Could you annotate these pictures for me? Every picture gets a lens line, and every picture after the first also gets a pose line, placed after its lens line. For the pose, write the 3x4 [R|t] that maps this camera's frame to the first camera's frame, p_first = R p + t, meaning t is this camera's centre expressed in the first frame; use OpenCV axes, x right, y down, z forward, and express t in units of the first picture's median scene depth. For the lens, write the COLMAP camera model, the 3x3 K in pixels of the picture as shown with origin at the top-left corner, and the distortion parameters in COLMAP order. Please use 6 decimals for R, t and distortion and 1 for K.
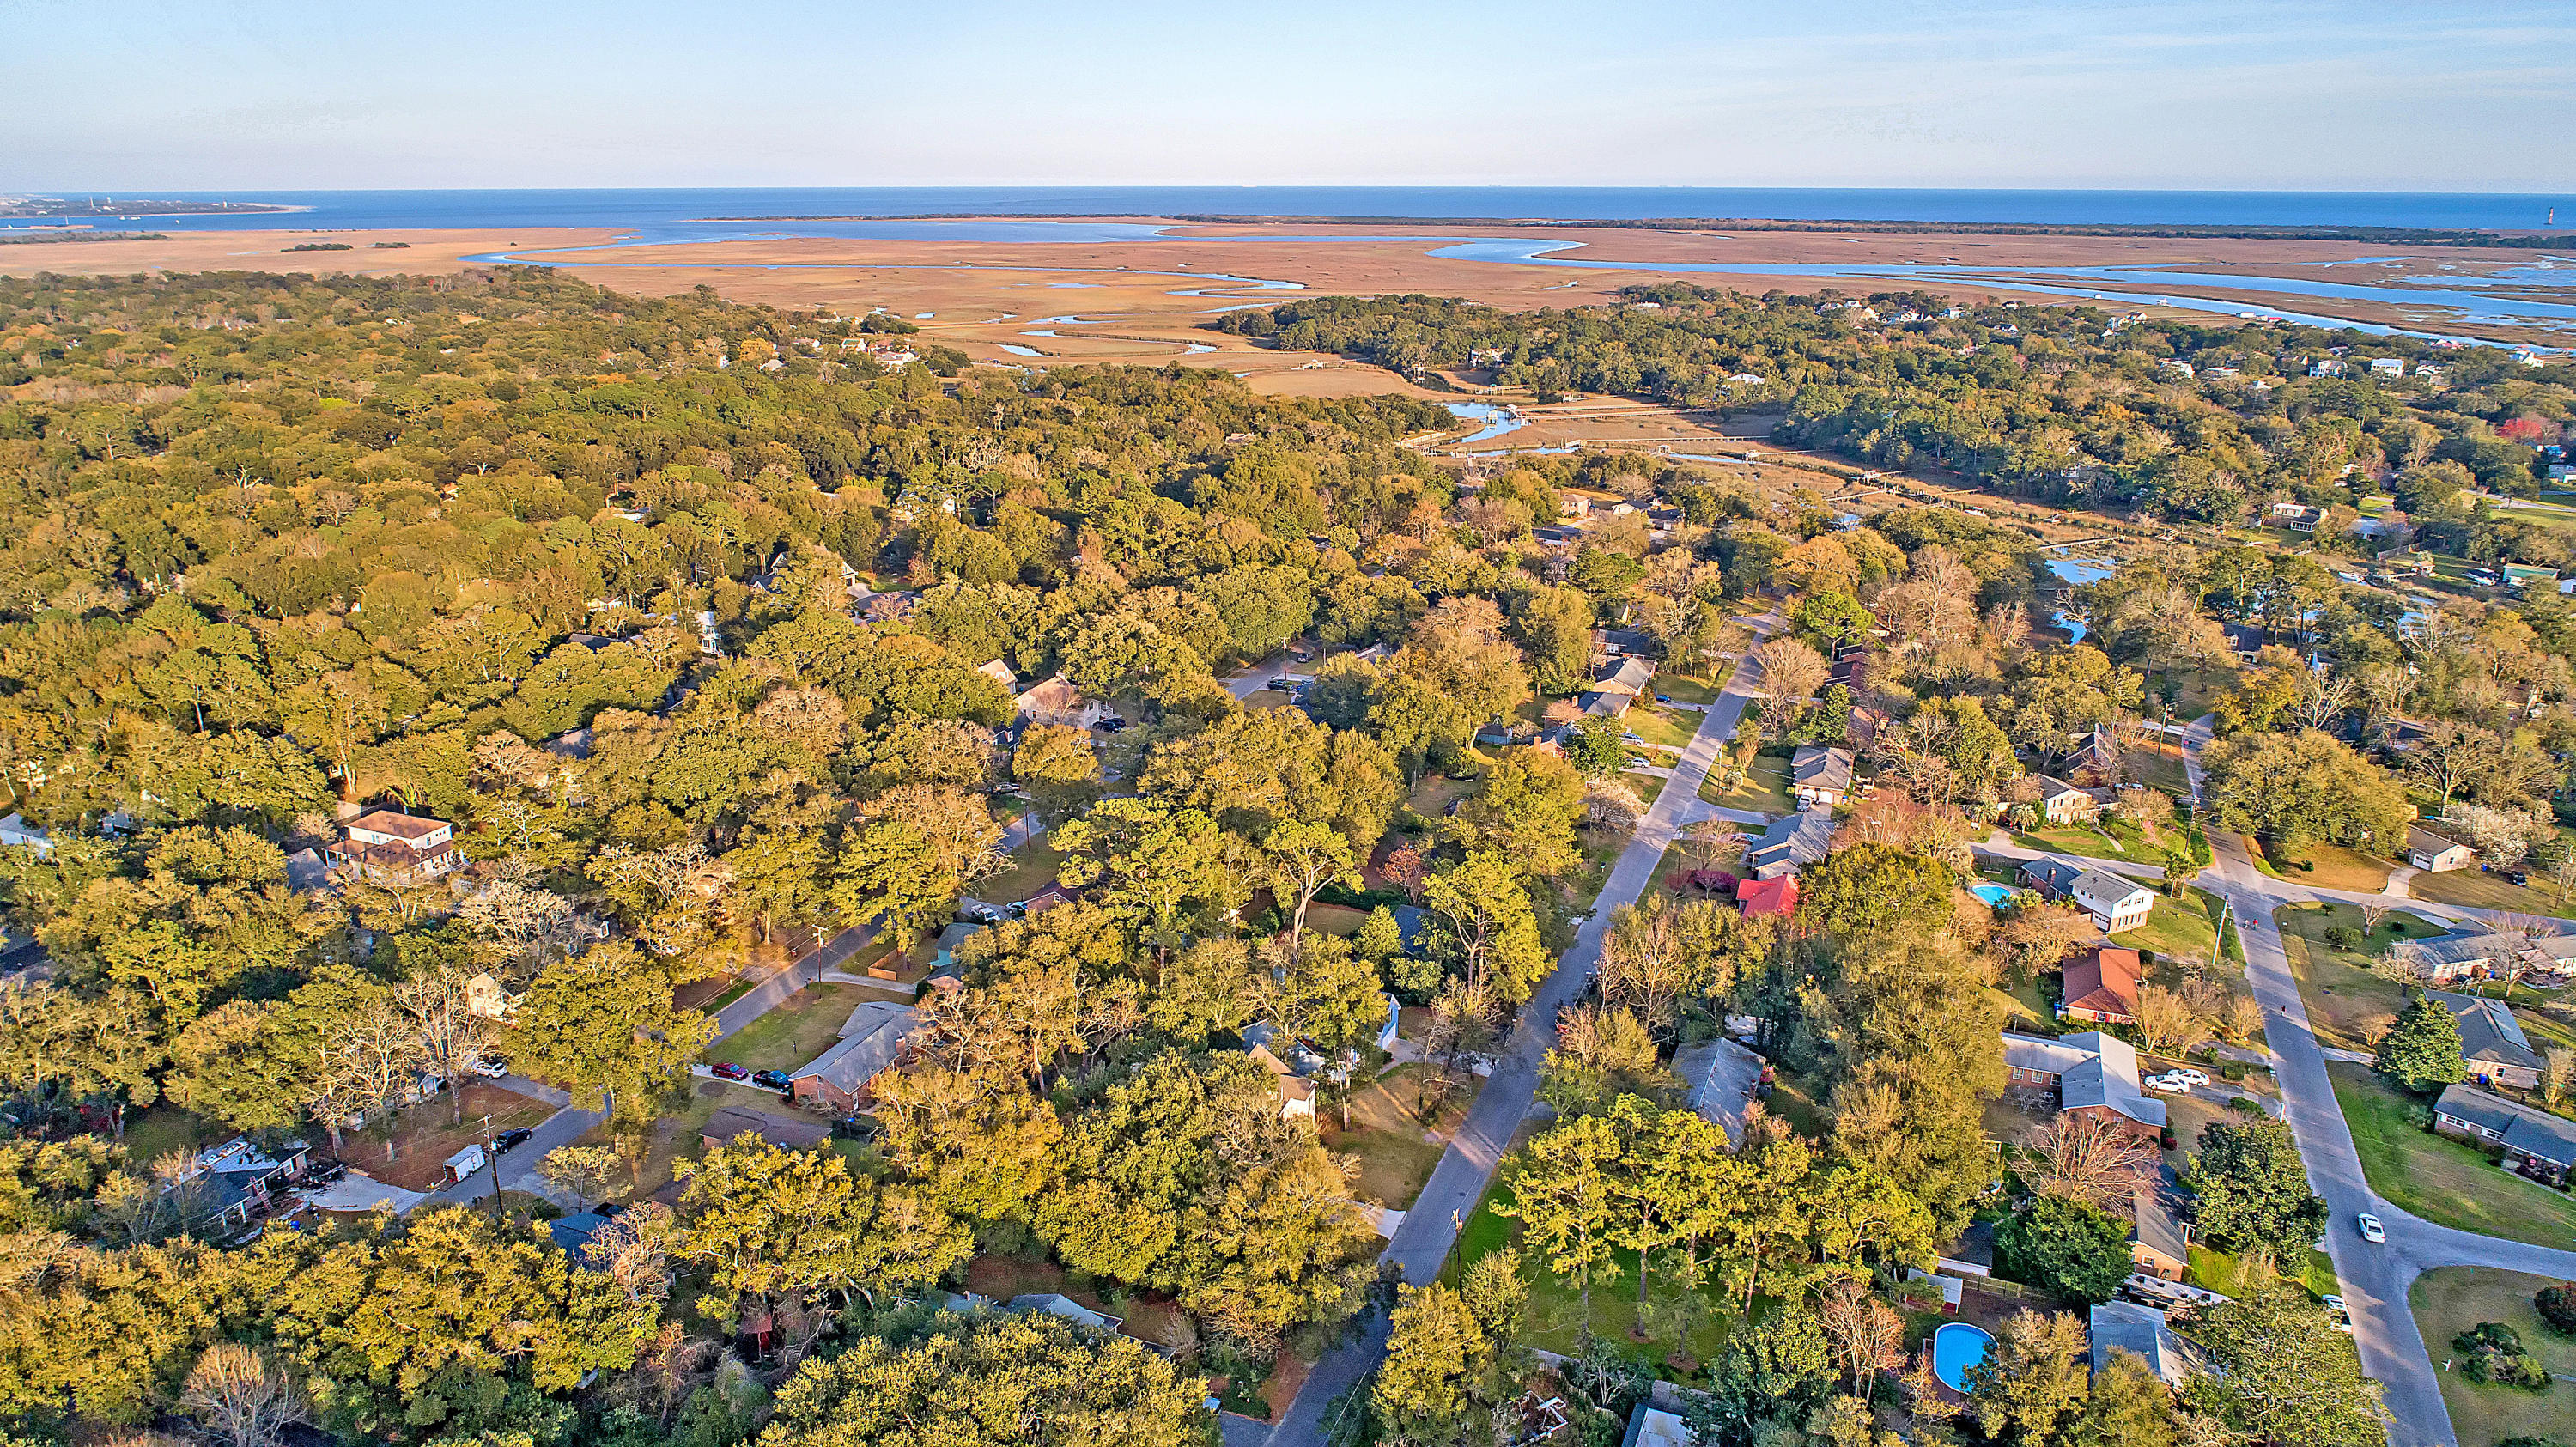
lens RADIAL K [[1759.0, 0, 1288.0], [0, 1759.0, 723.5], [0, 0, 1]] dist [-0.009938, 0.001315]
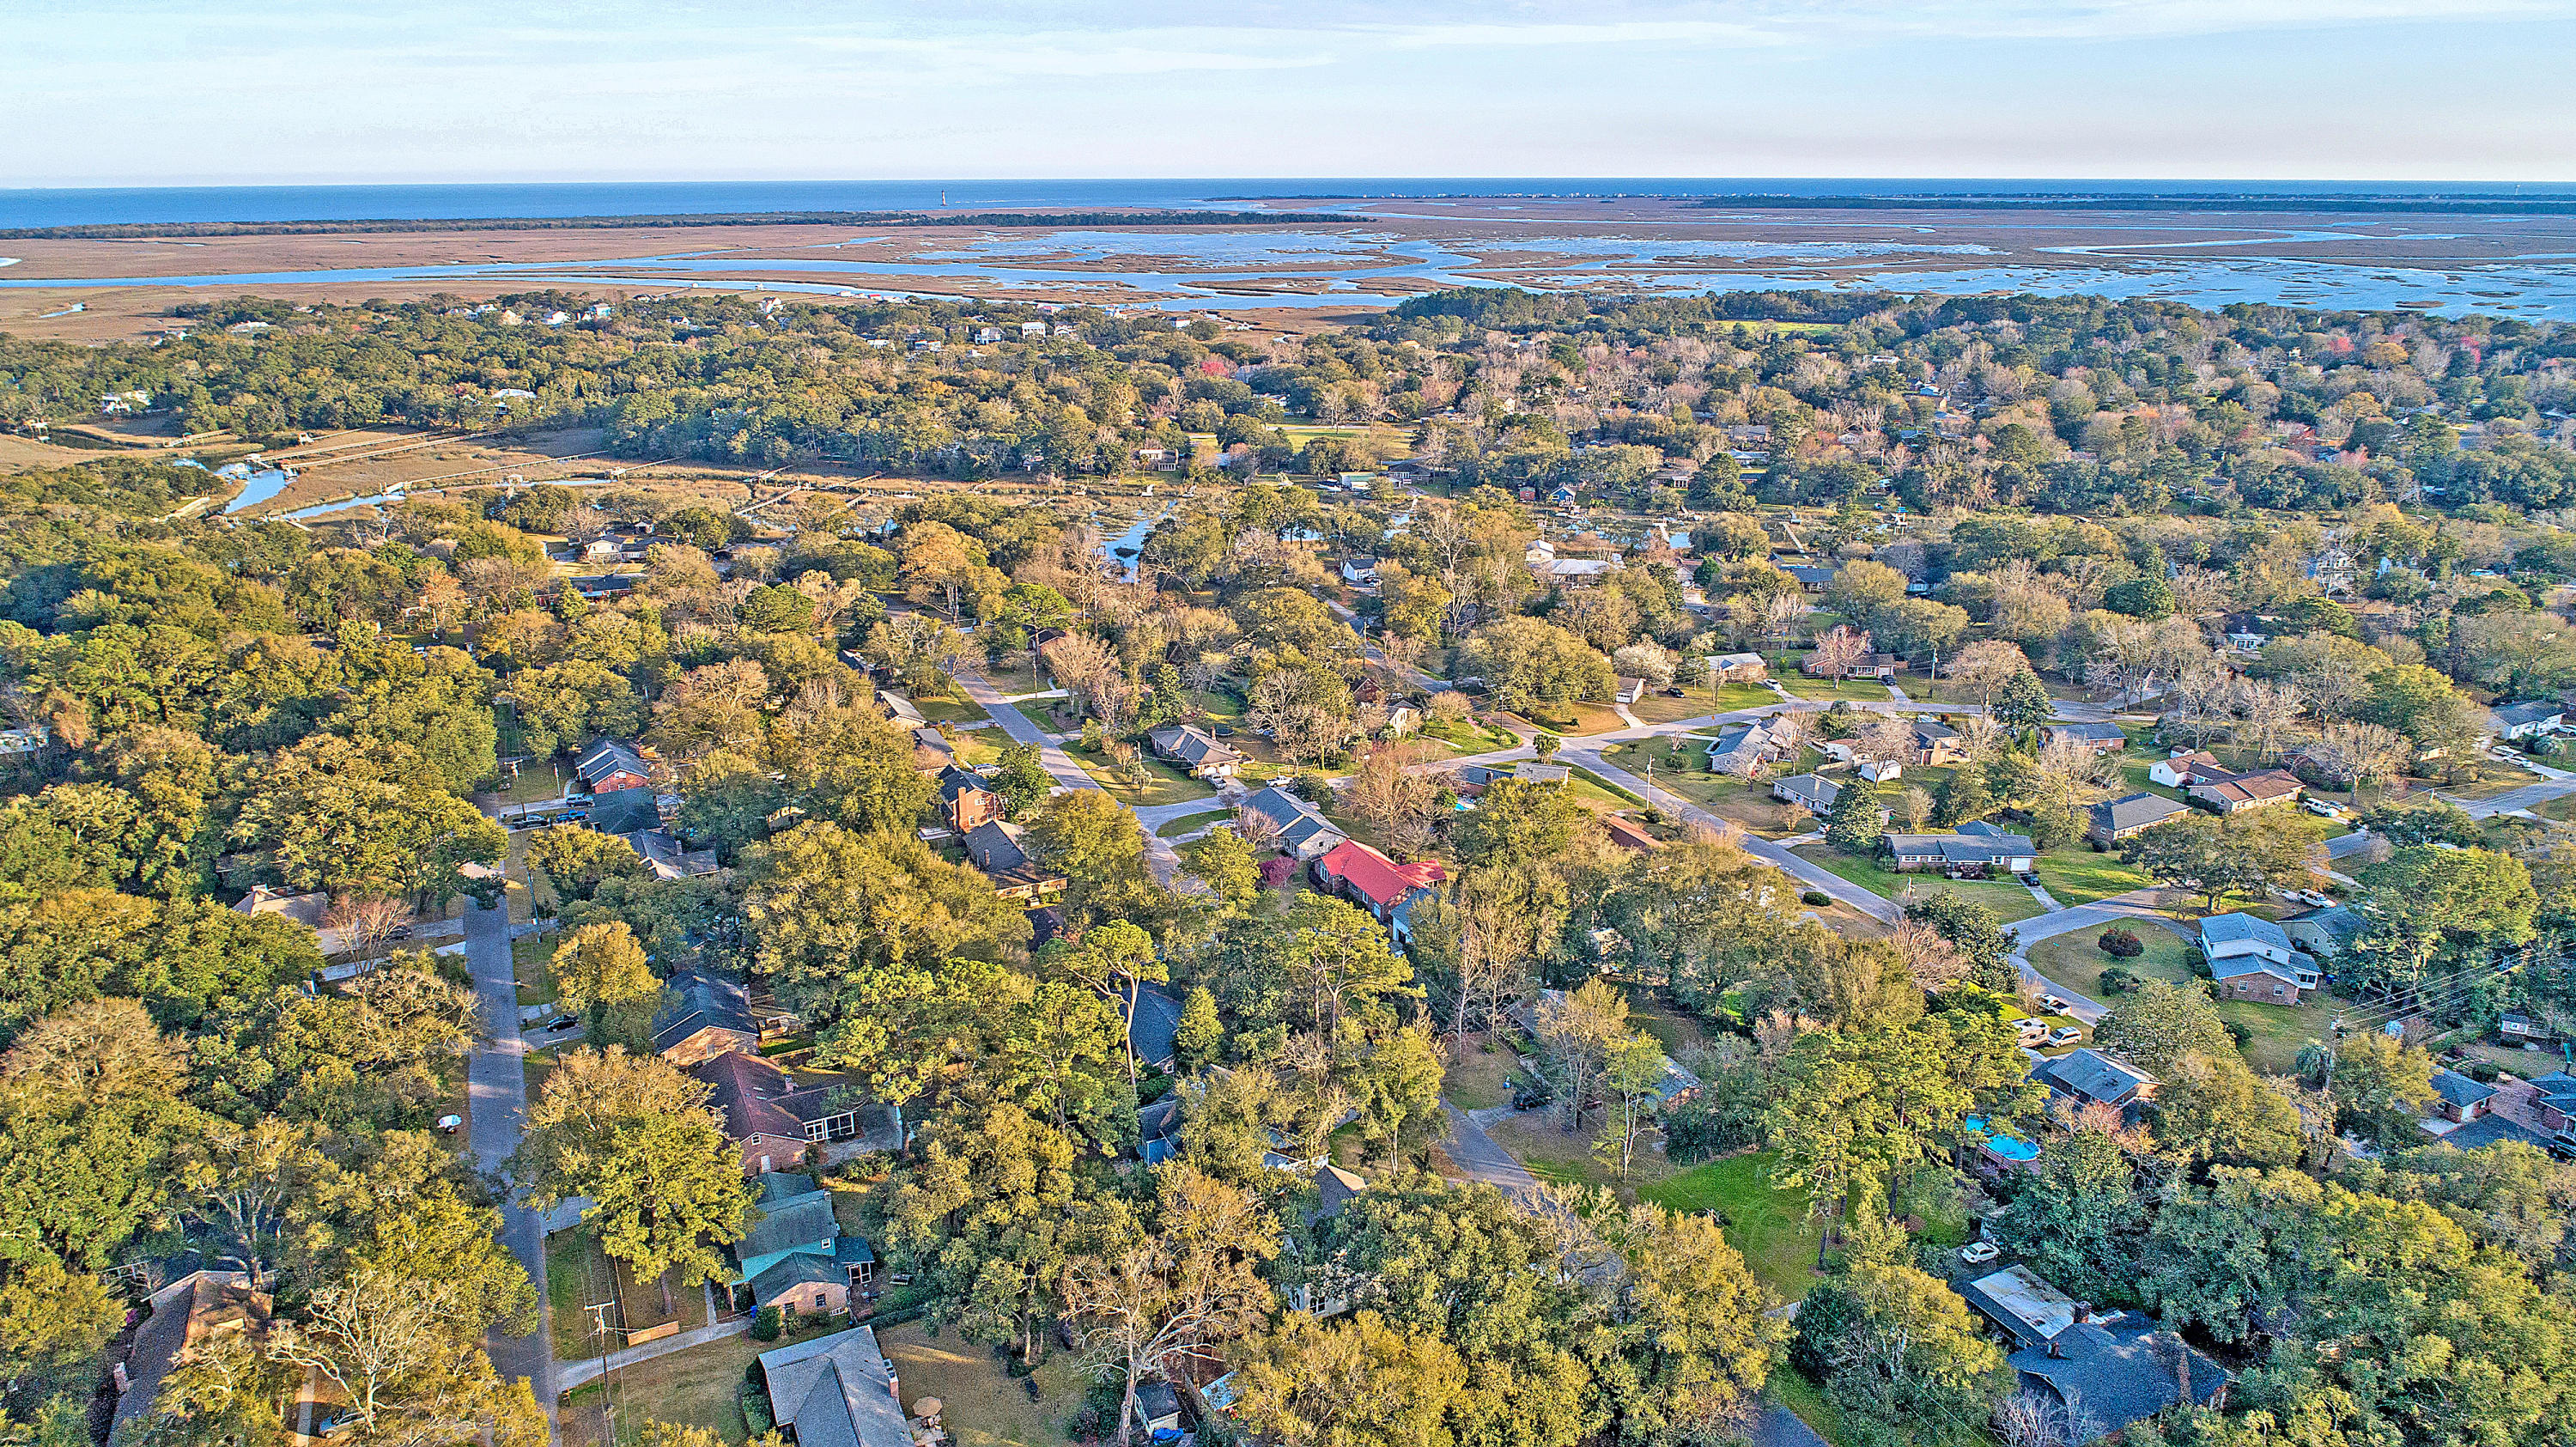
lens RADIAL K [[1759.0, 0, 1288.0], [0, 1759.0, 723.5], [0, 0, 1]] dist [-0.009938, 0.001315]
pose [[0.668903, -0.230167, 0.706819, -0.145547], [0.227984, 0.968553, 0.099643, -0.029524], [-0.707526, 0.094491, 0.700342, 0.094803]]
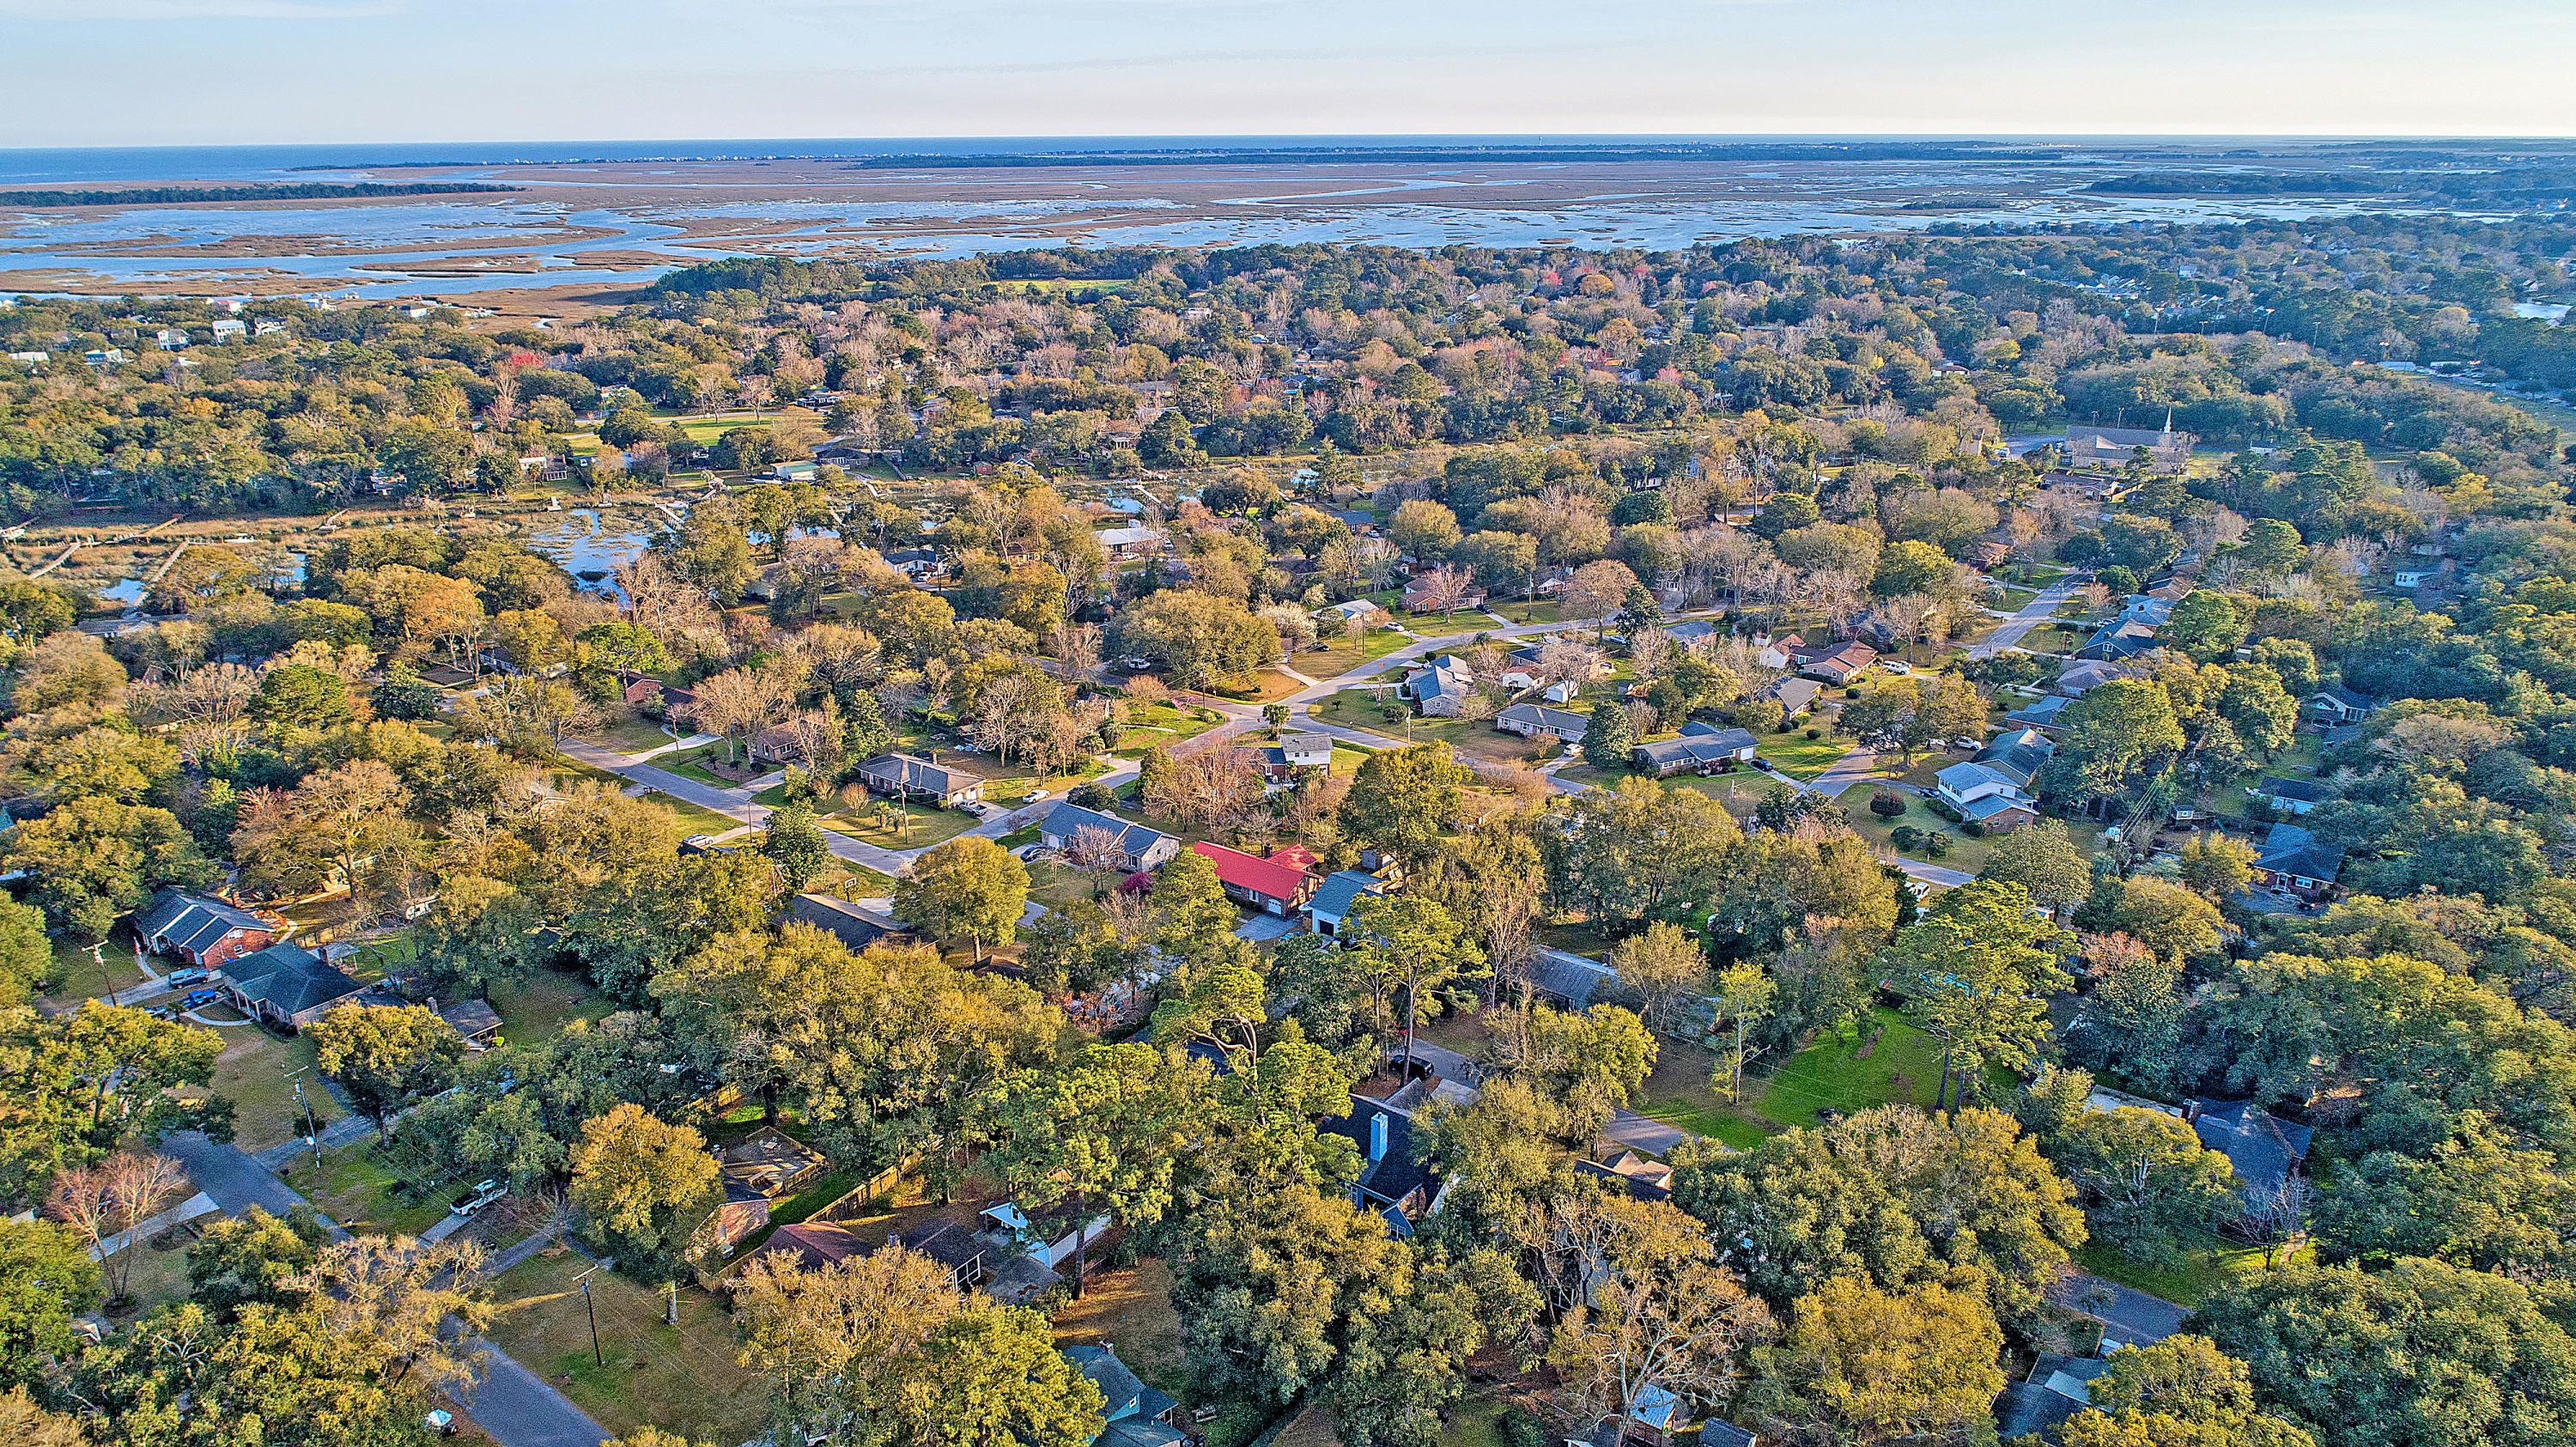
lens RADIAL K [[1759.0, 0, 1288.0], [0, 1759.0, 723.5], [0, 0, 1]] dist [-0.009938, 0.001315]
pose [[0.248844, -0.318886, 0.914543, -0.186289], [0.297402, 0.923786, 0.241187, -0.063500], [-0.921753, 0.211969, 0.324716, 0.199380]]
